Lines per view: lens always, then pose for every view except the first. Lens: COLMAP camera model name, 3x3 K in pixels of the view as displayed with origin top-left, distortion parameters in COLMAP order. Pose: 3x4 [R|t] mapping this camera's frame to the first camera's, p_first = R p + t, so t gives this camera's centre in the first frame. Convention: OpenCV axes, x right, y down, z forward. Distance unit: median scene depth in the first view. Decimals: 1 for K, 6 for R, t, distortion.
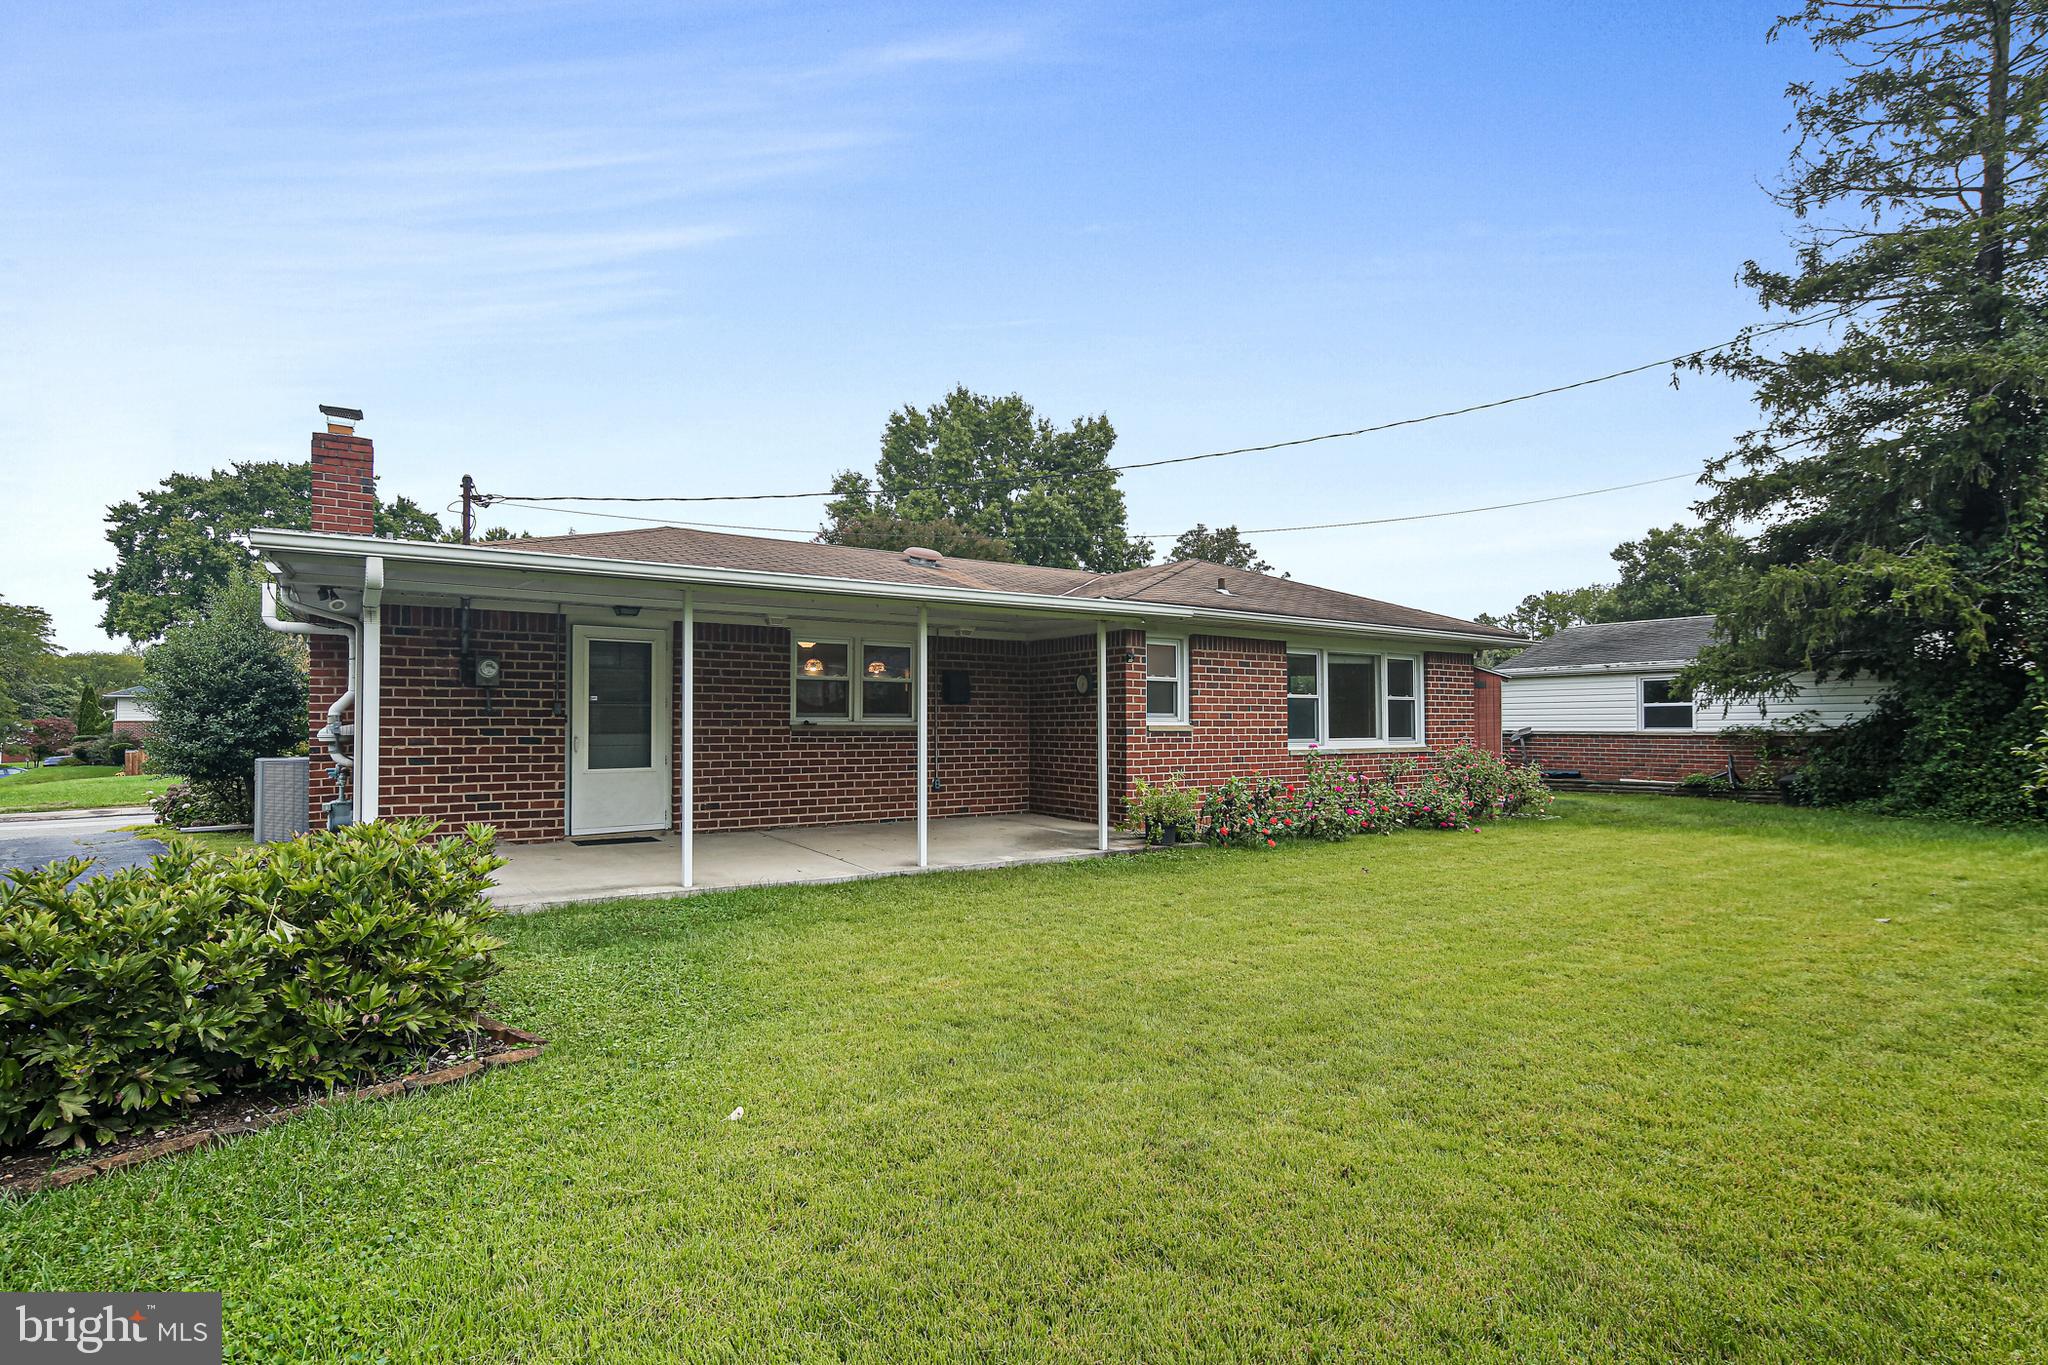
lens RADIAL K [[1008.3, 0, 1033.4], [0, 1008.3, 658.8], [0, 0, 1]] dist [0.003631, -0.002209]
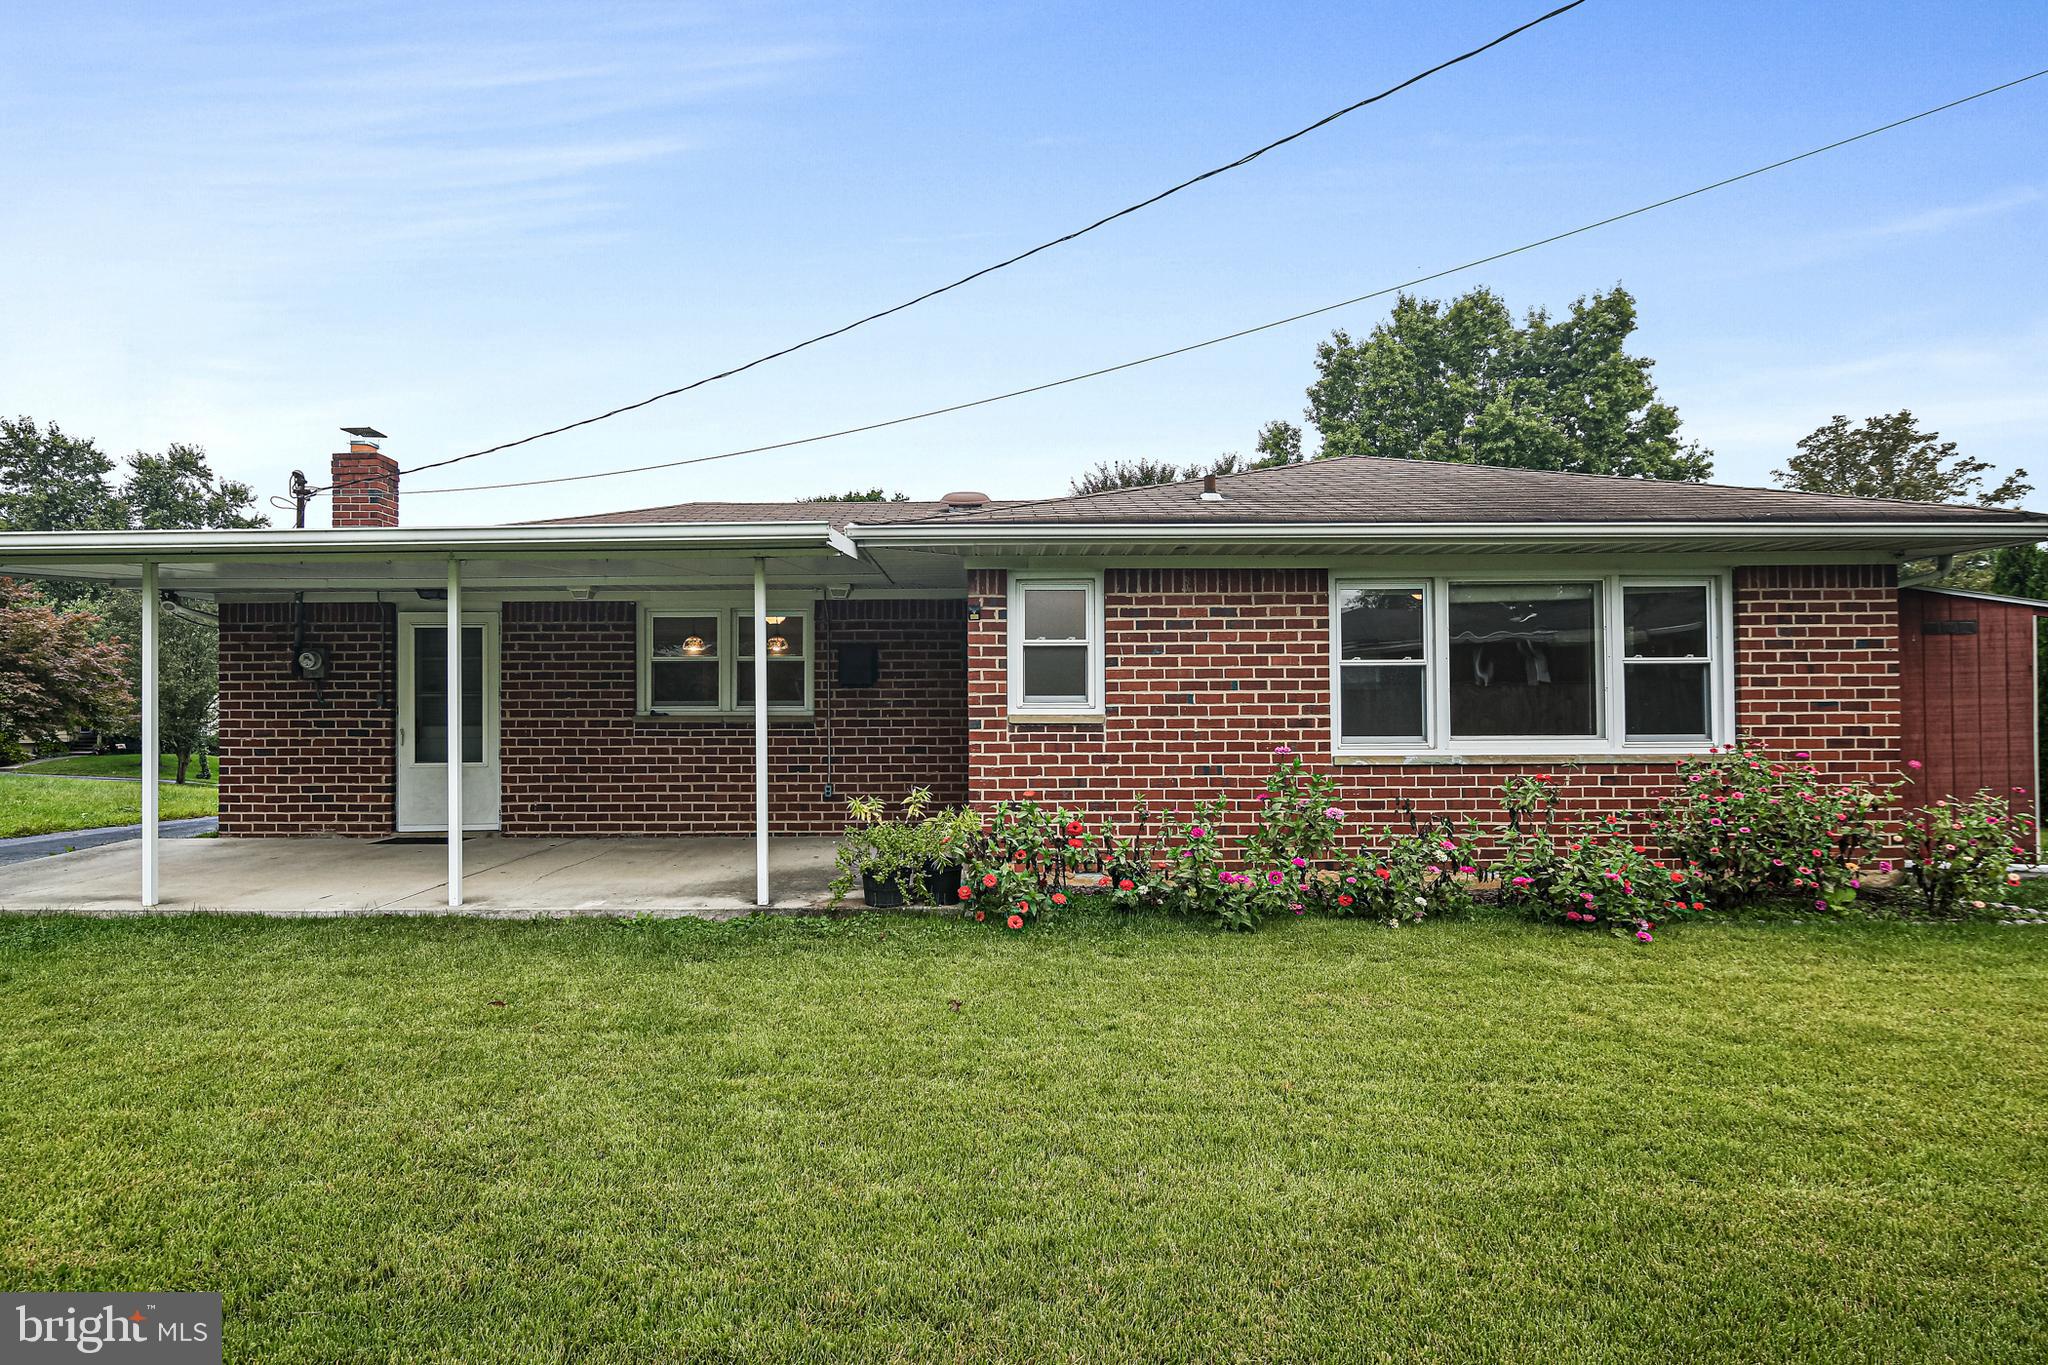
lens RADIAL K [[1025.3, 0, 1052.8], [0, 1025.3, 671.6], [0, 0, 1]] dist [0.001912, -0.001401]
pose [[0.814413, -0.027361, -0.579640, 0.531827], [0.042630, 0.999010, 0.012738, 0.031800], [0.578717, -0.035084, 0.814773, 0.489268]]
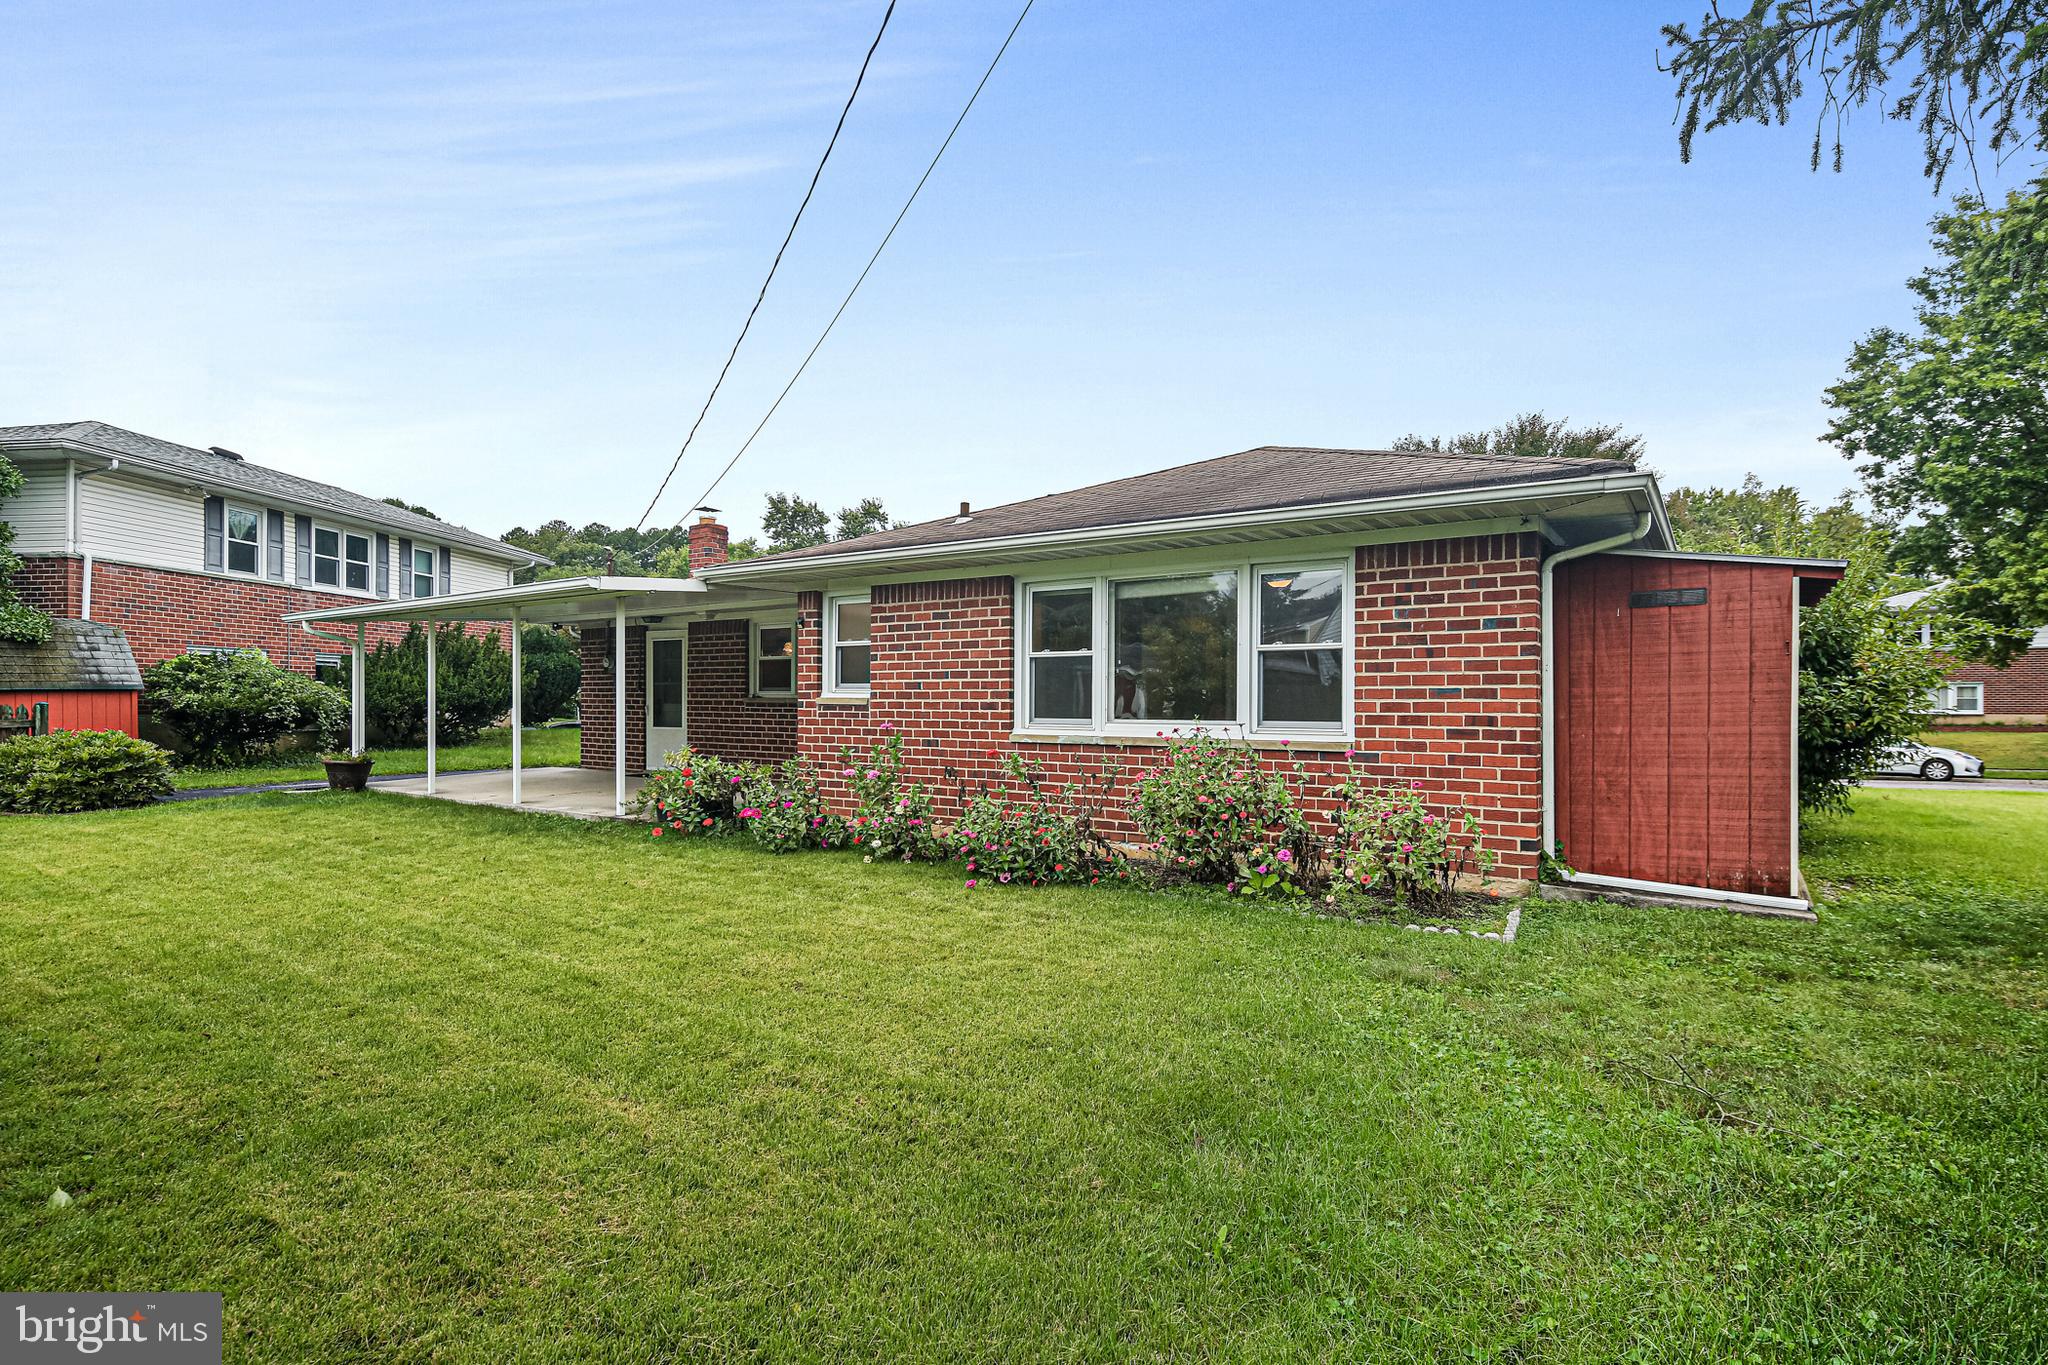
lens RADIAL K [[1005.1, 0, 1024.8], [0, 1005.1, 661.6], [0, 0, 1]] dist [0.003749, -0.001660]
pose [[0.354871, -0.034594, -0.934275, 1.024816], [0.058681, 0.998169, -0.014670, 0.059511], [0.933072, -0.049618, 0.356251, 0.877332]]
